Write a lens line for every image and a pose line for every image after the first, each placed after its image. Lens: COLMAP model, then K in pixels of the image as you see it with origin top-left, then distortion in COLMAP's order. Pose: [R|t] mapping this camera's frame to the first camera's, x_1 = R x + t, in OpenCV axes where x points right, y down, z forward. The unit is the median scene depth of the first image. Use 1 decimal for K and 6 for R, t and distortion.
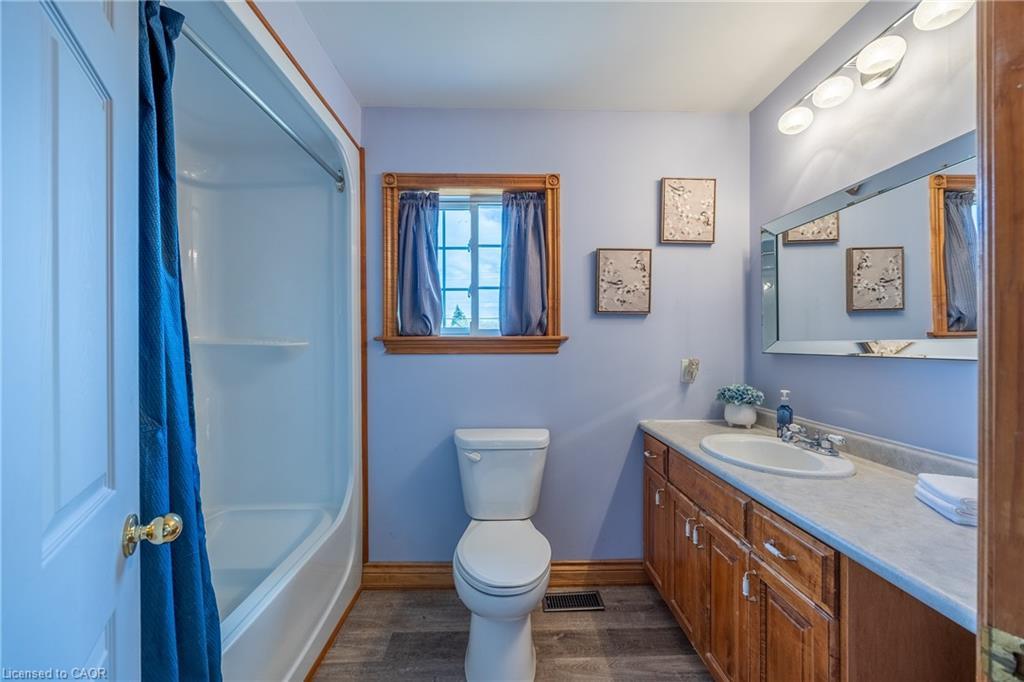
lens RADIAL K [[394.1, 0, 507.3], [0, 394.1, 345.9], [0, 0, 1]] dist [-0.001481, -0.000287]
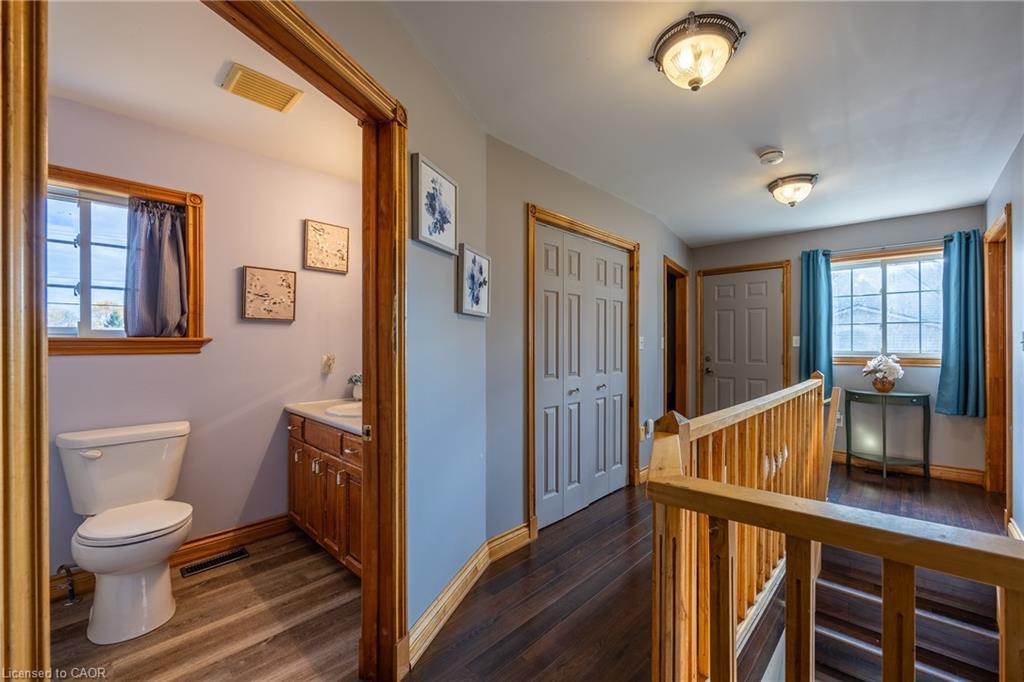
lens RADIAL K [[413.4, 0, 572.5], [0, 413.4, 342.7], [0, 0, 1]] dist [-0.002038, -0.000457]
pose [[0.651920, 0.003468, 0.758280, -0.072957], [0.004372, 0.999956, -0.008332, 0.003979], [-0.758275, 0.008747, 0.651876, -0.583039]]
